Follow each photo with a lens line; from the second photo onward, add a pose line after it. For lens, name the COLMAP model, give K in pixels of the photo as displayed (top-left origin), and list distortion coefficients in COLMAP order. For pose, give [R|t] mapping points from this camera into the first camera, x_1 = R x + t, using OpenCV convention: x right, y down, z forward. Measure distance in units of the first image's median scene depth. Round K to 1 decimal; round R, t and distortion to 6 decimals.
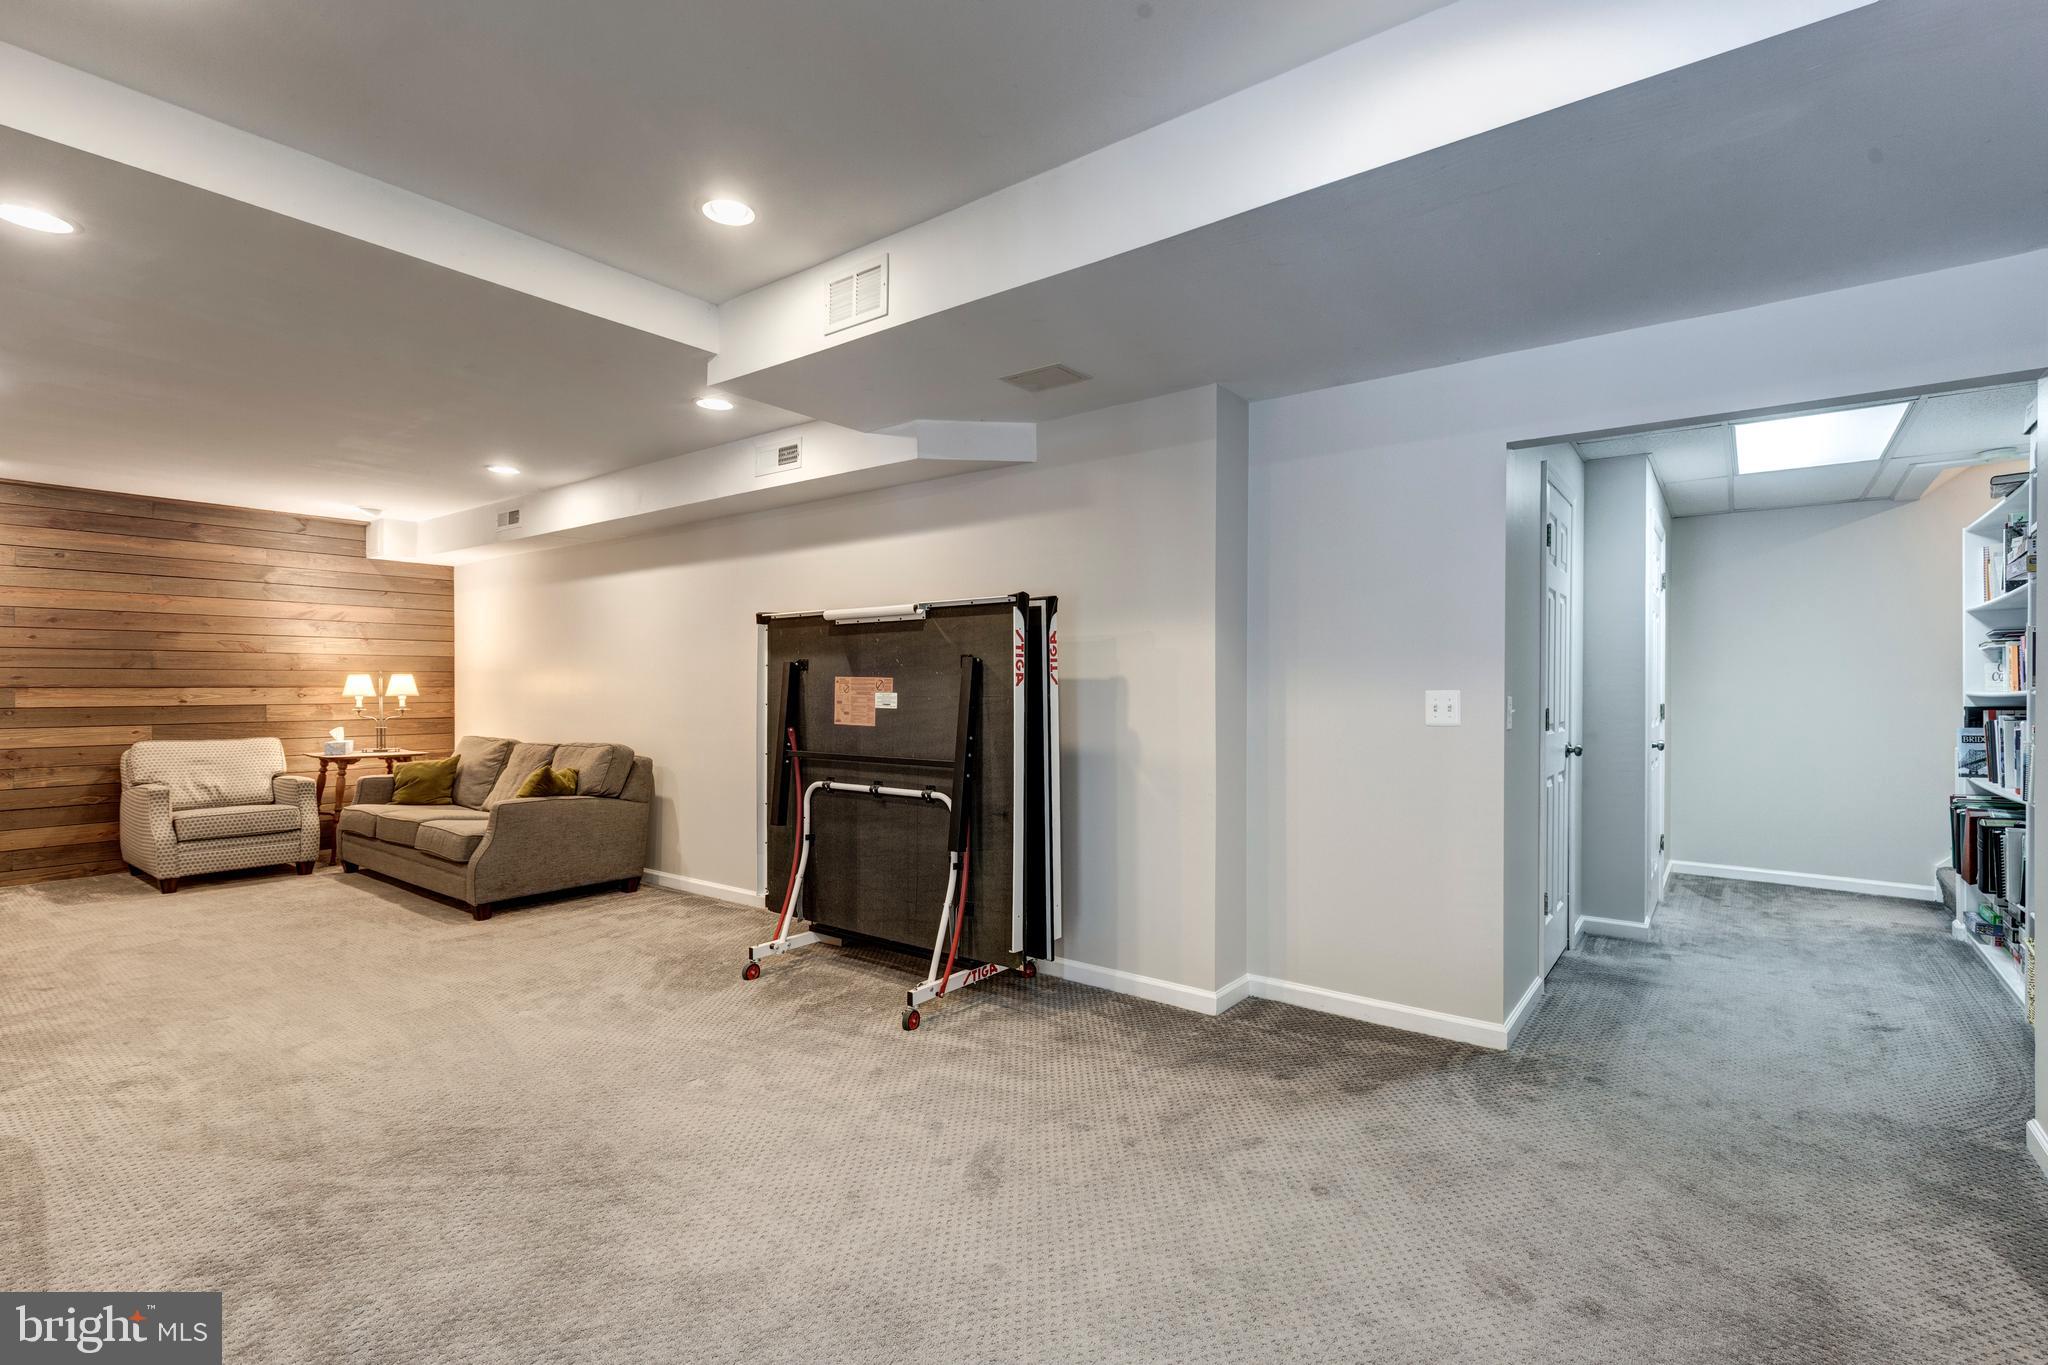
lens RADIAL K [[936.6, 0, 1020.6], [0, 936.6, 681.7], [0, 0, 1]] dist [0.000984, 0.000380]
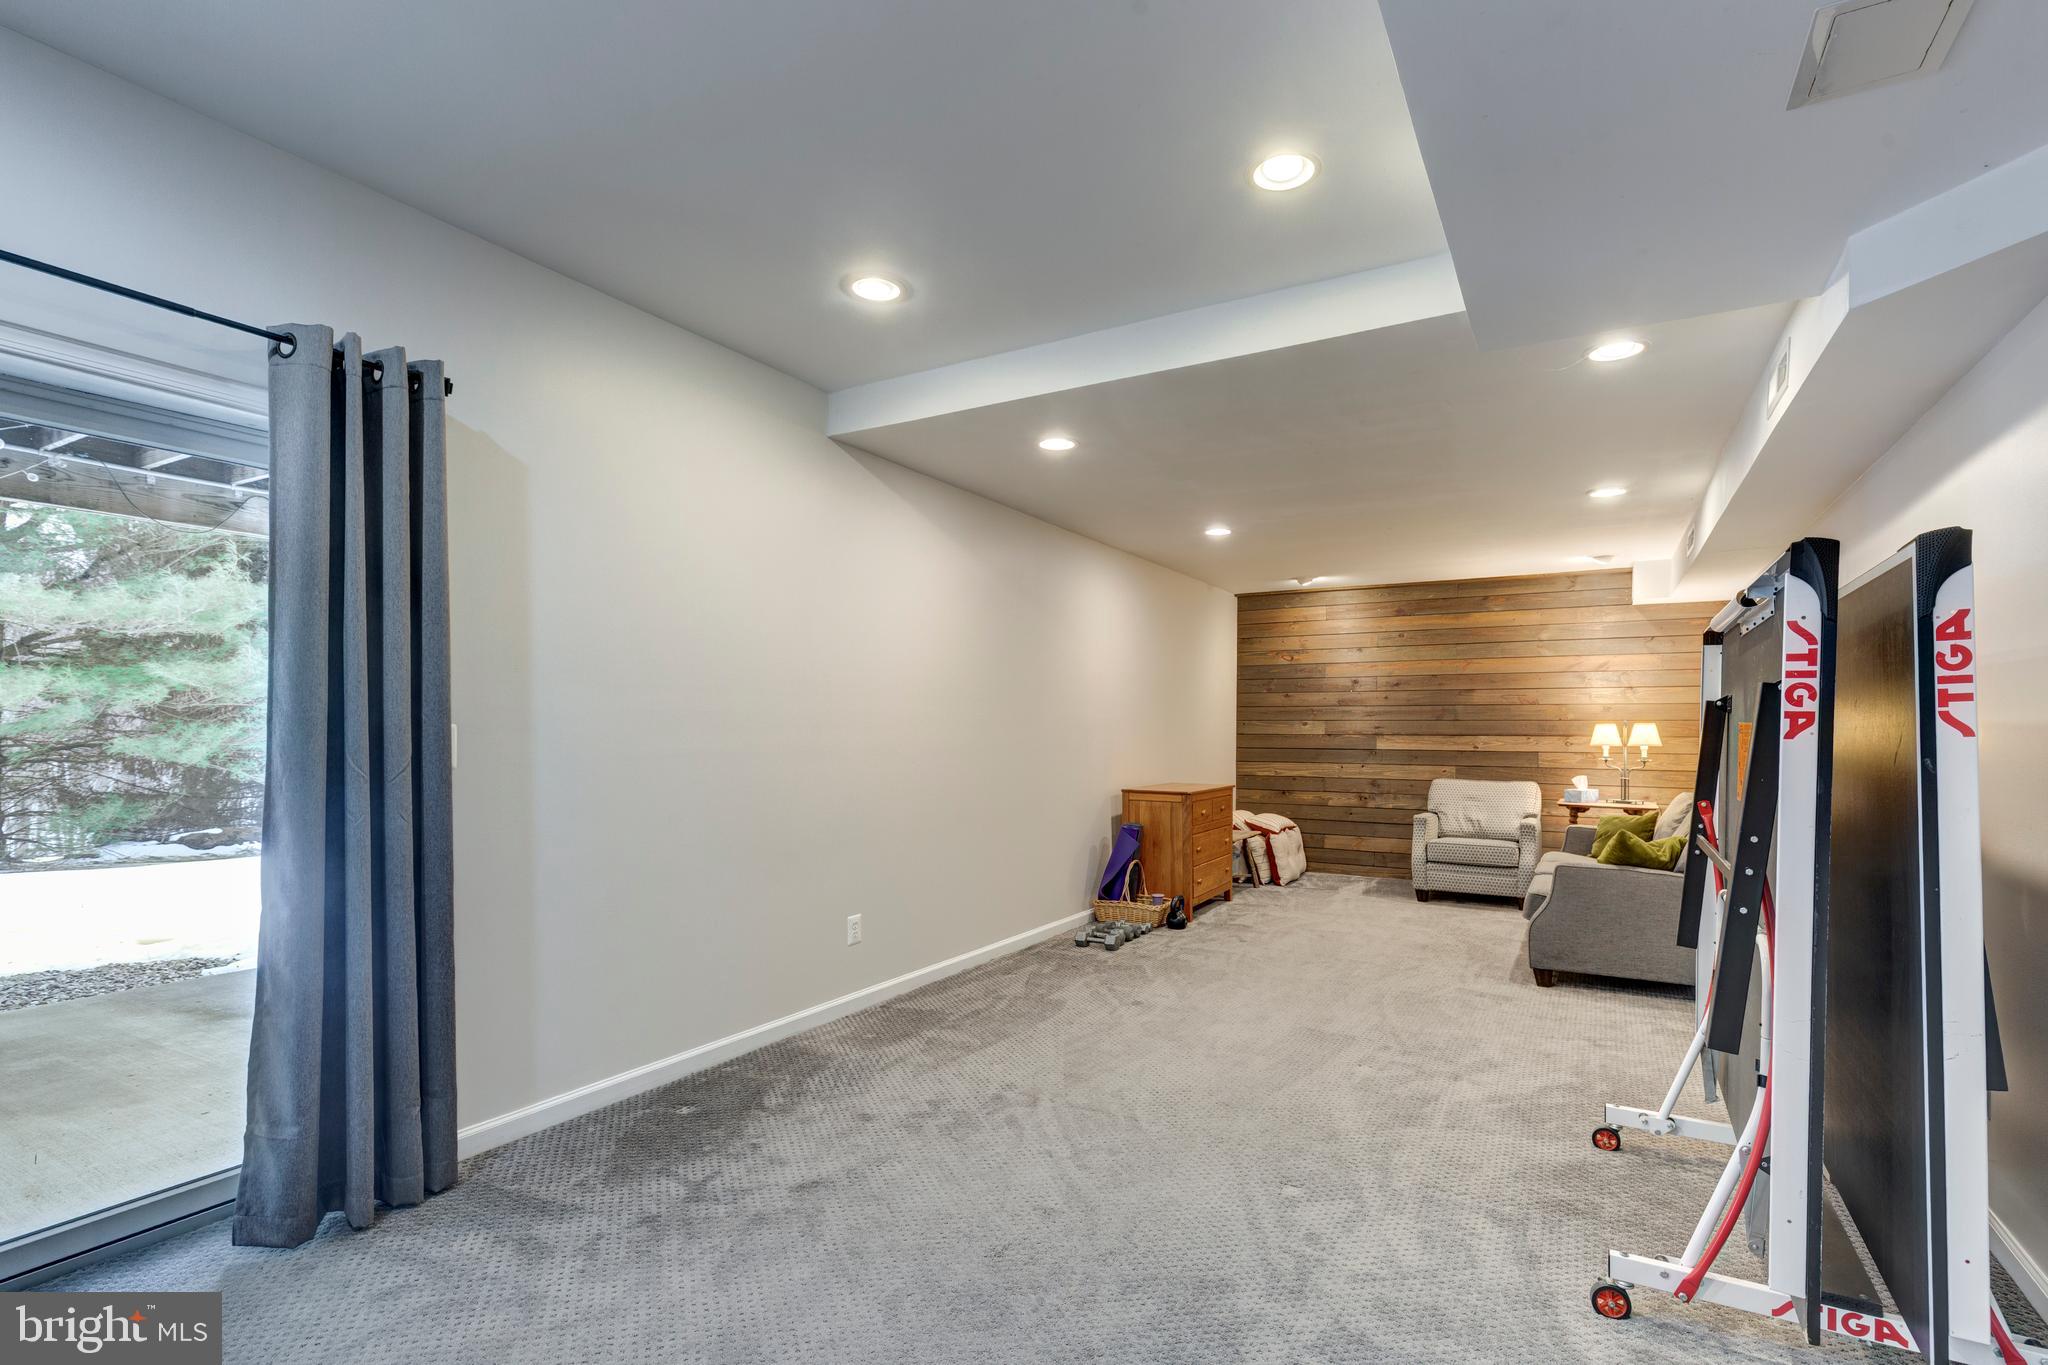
lens RADIAL K [[936.6, 0, 1032.2], [0, 936.6, 730.4], [0, 0, 1]] dist [0.000984, 0.000380]
pose [[0.145268, 0.000778, -0.989392, 0.215358], [-0.002808, 0.999996, 0.000374, 0.000705], [0.989388, 0.002724, 0.145270, 0.285000]]
